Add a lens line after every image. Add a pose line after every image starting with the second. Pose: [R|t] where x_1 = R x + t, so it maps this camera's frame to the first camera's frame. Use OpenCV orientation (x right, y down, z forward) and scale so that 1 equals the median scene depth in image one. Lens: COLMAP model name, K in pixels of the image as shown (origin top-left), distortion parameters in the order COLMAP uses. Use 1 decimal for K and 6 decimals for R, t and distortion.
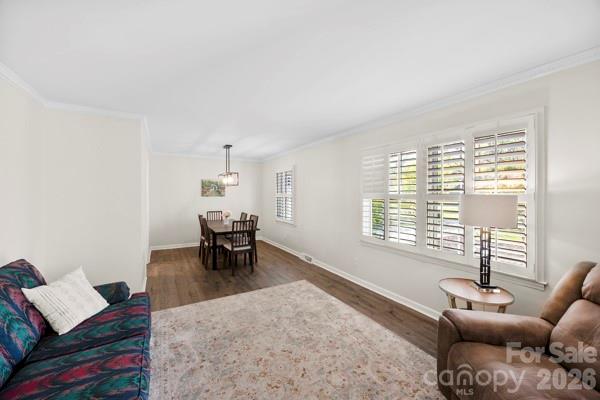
lens RADIAL K [[233.3, 0, 300.8], [0, 233.3, 200.0], [0, 0, 1]] dist [-0.000519, -0.000776]
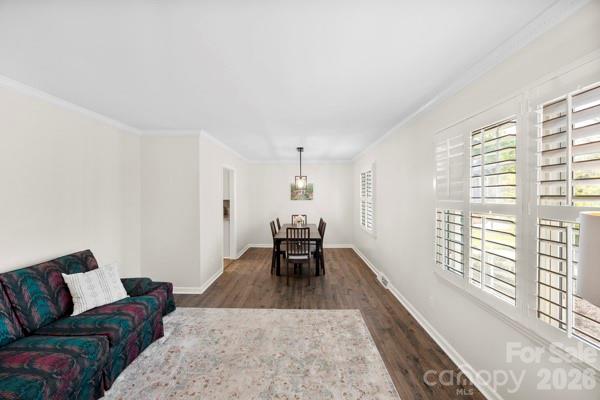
lens RADIAL K [[233.3, 0, 302.0], [0, 233.3, 198.9], [0, 0, 1]] dist [-0.000519, -0.000776]
pose [[0.847682, 0.004506, -0.530486, 0.329359], [-0.010527, 0.999910, -0.008328, -0.024247], [0.530401, 0.012644, 0.847653, 0.290870]]
